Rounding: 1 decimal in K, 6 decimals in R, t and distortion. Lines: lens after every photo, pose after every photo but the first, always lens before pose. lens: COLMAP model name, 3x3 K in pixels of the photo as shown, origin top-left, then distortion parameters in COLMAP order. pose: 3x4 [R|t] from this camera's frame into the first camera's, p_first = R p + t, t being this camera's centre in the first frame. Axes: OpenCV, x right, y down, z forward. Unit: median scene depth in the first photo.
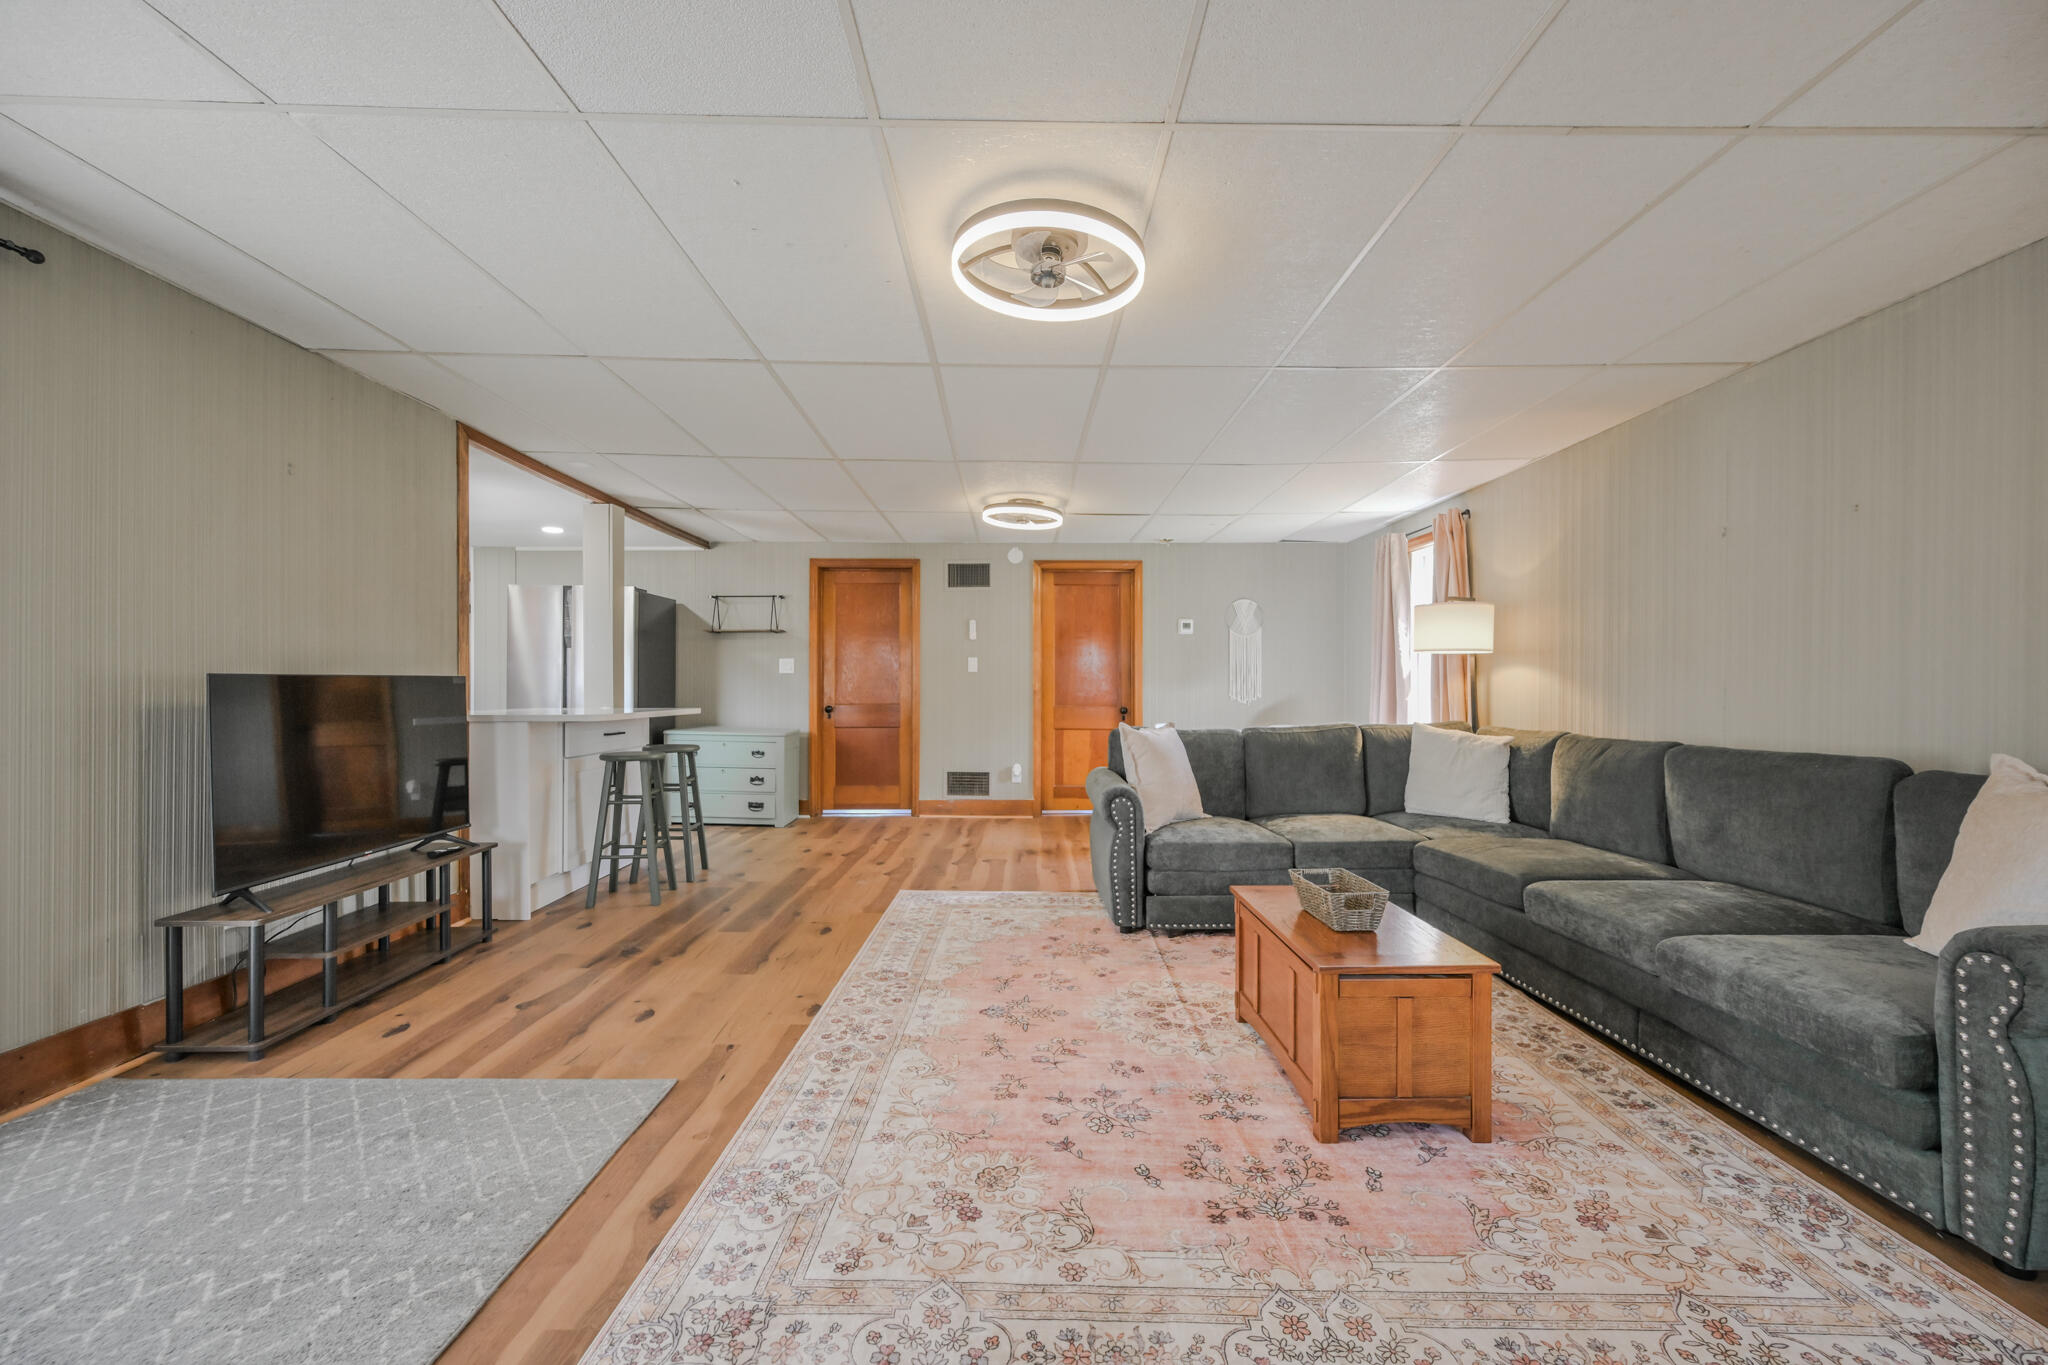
lens RADIAL K [[801.0, 0, 1024.0], [0, 801.0, 682.5], [0, 0, 1]] dist [-0.000501, 0.000191]
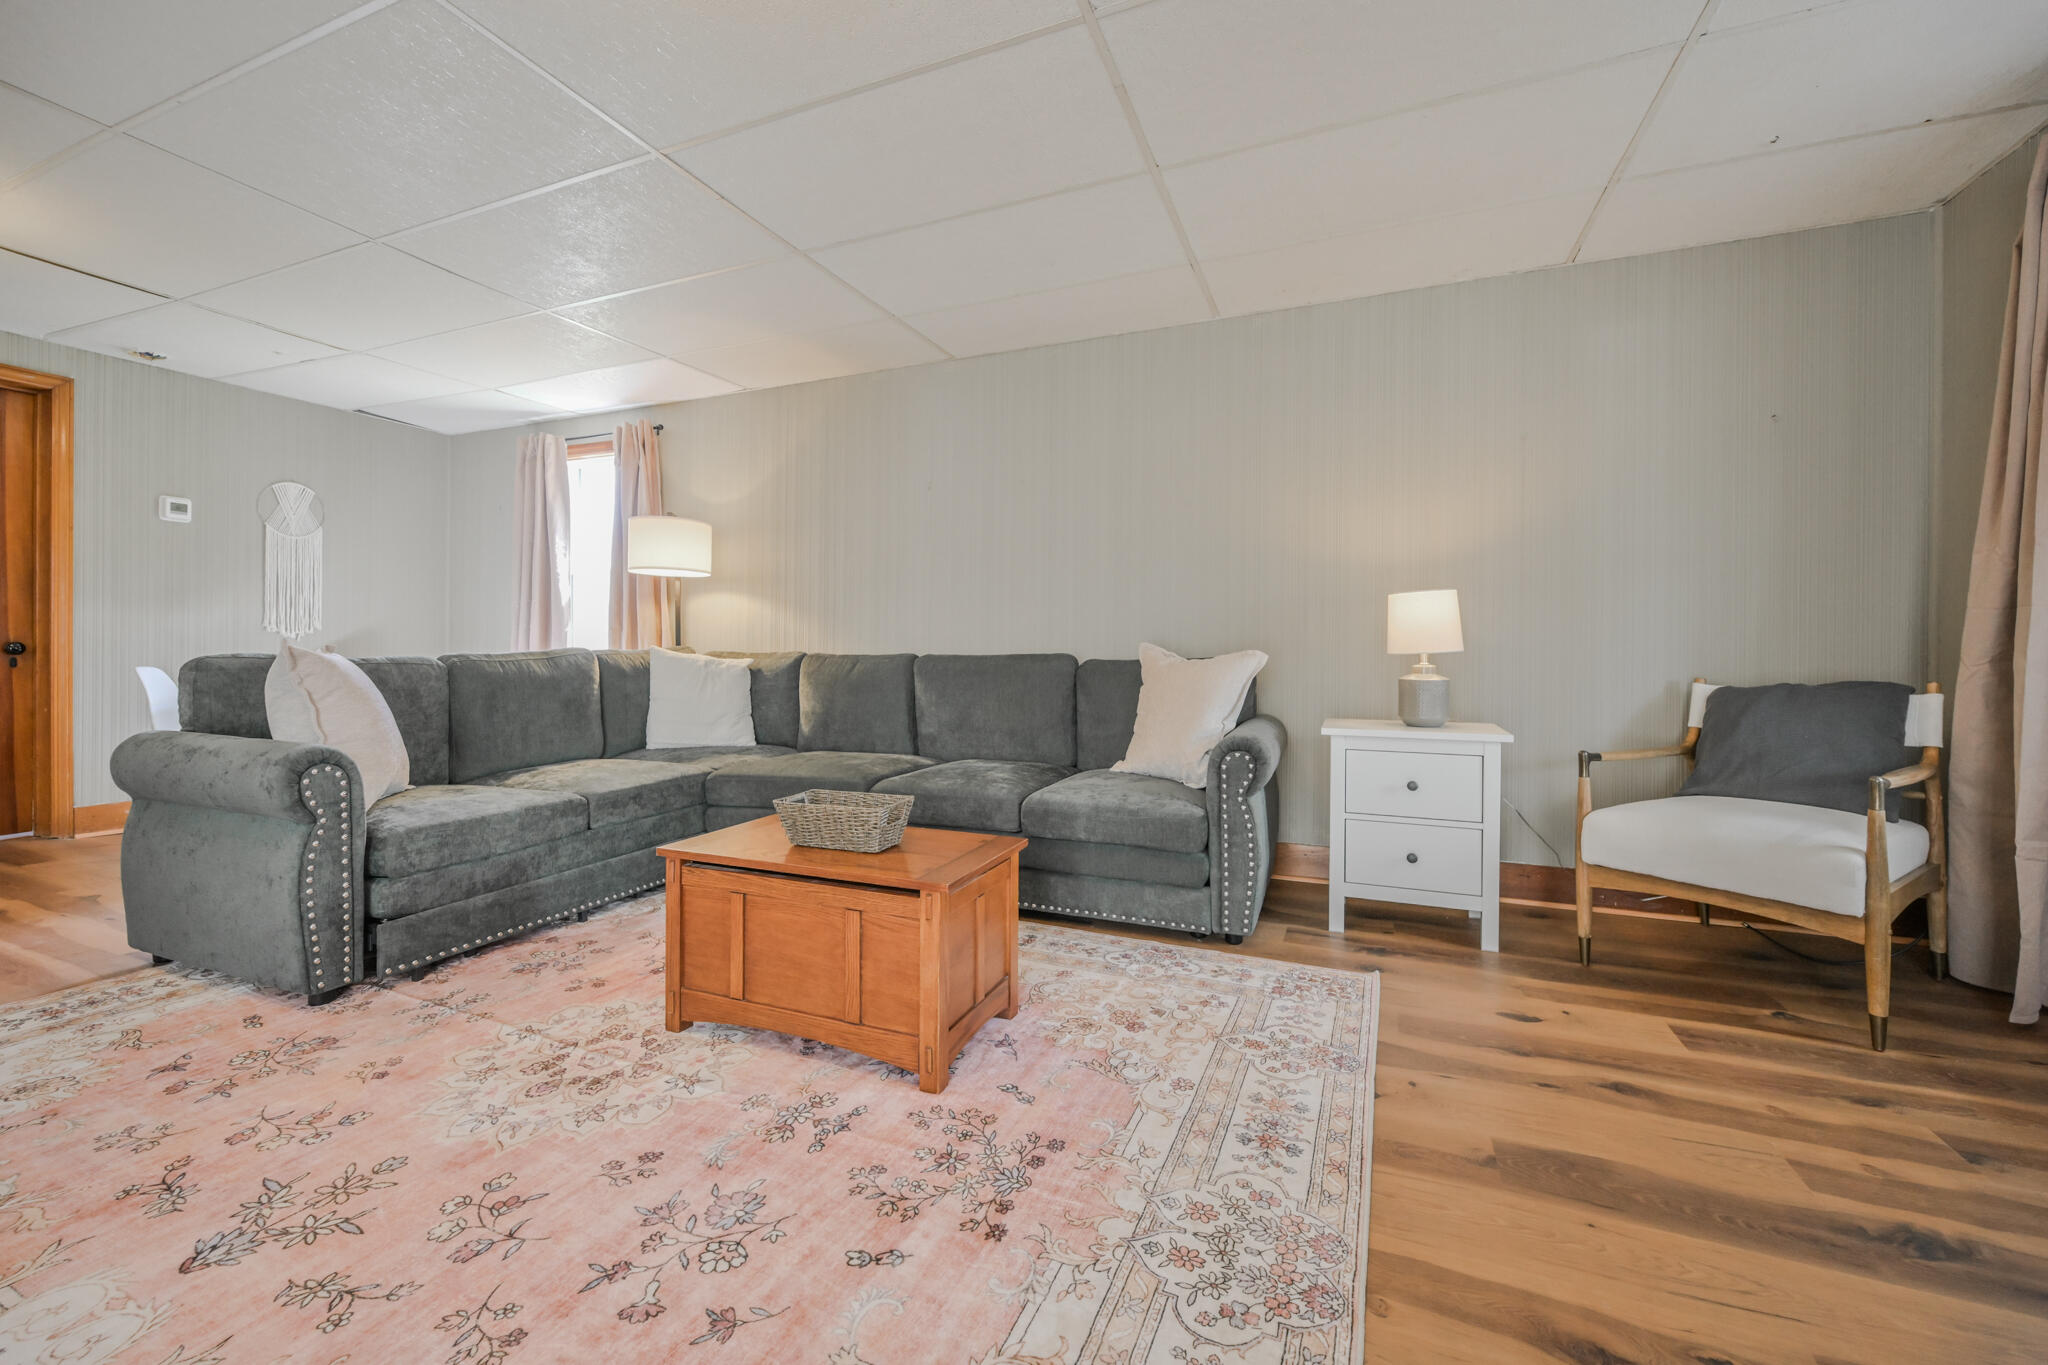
lens RADIAL K [[818.4, 0, 1023.8], [0, 818.4, 647.6], [0, 0, 1]] dist [-0.000401, -0.000093]
pose [[0.395698, 0.004015, 0.918372, -0.265262], [-0.008598, 0.999963, -0.000667, 0.070377], [-0.918340, -0.007632, 0.395718, 0.394423]]
